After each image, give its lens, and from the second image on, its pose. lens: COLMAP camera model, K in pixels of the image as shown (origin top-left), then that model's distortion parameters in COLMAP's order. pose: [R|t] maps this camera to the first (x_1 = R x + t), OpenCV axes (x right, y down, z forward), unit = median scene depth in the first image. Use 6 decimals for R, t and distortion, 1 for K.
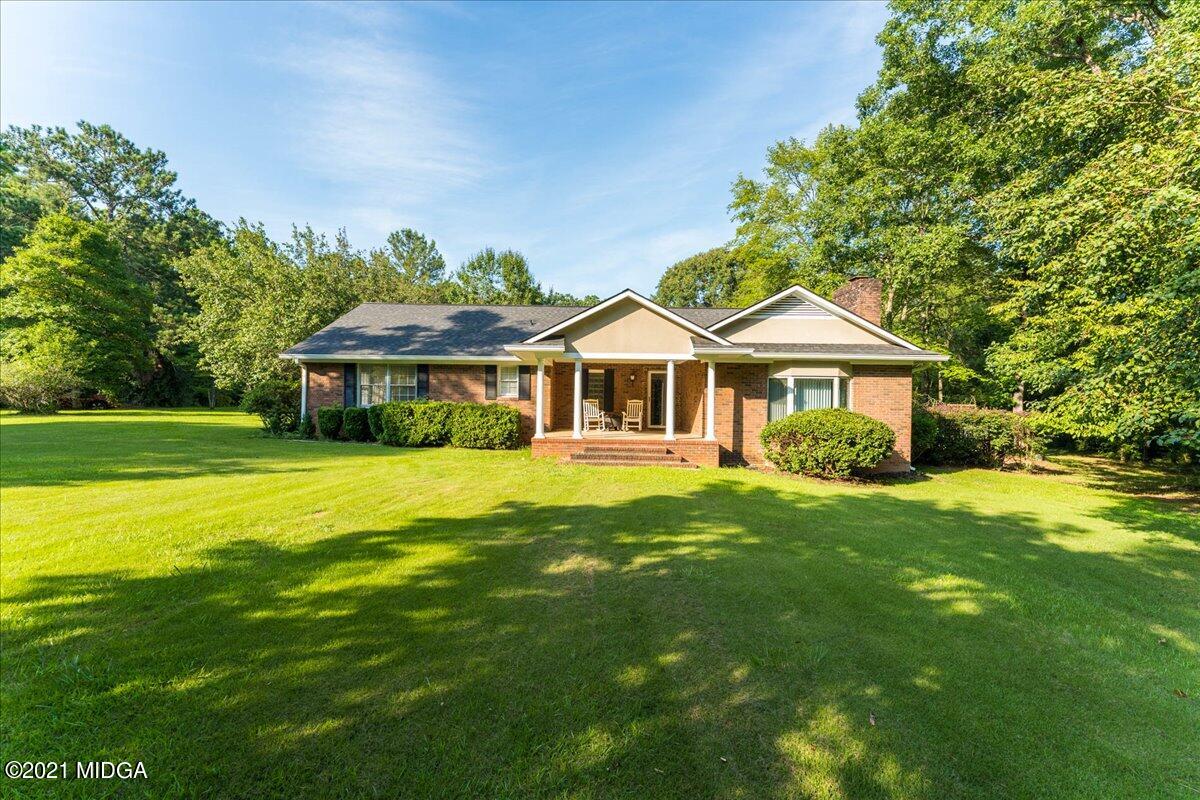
lens RADIAL K [[555.7, 0, 600.0], [0, 555.7, 400.0], [0, 0, 1]] dist [0.041053, 0.000084]
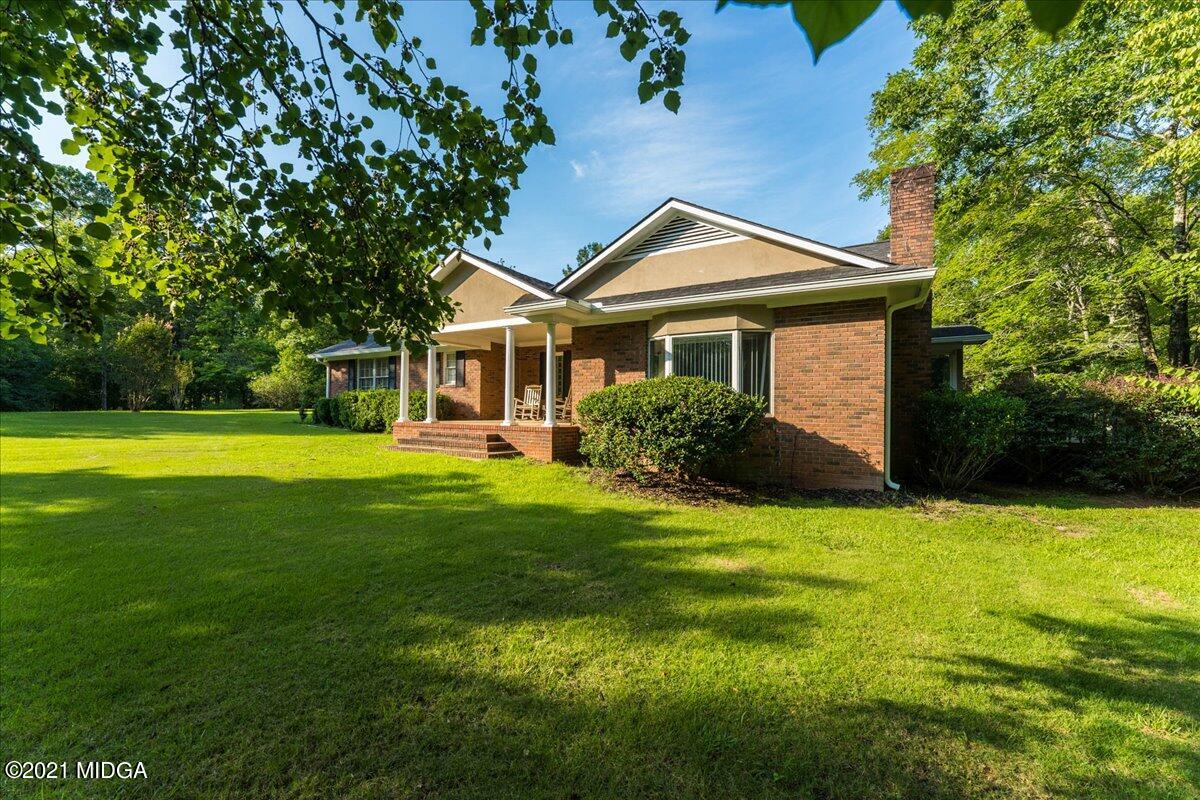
lens RADIAL K [[549.9, 0, 588.9], [0, 549.9, 399.3], [0, 0, 1]] dist [-0.002455, 0.000190]
pose [[0.817083, -0.018241, -0.576231, 0.635752], [-0.000259, 0.999488, -0.032007, 0.055649], [0.576520, 0.026302, 0.816660, 0.390713]]
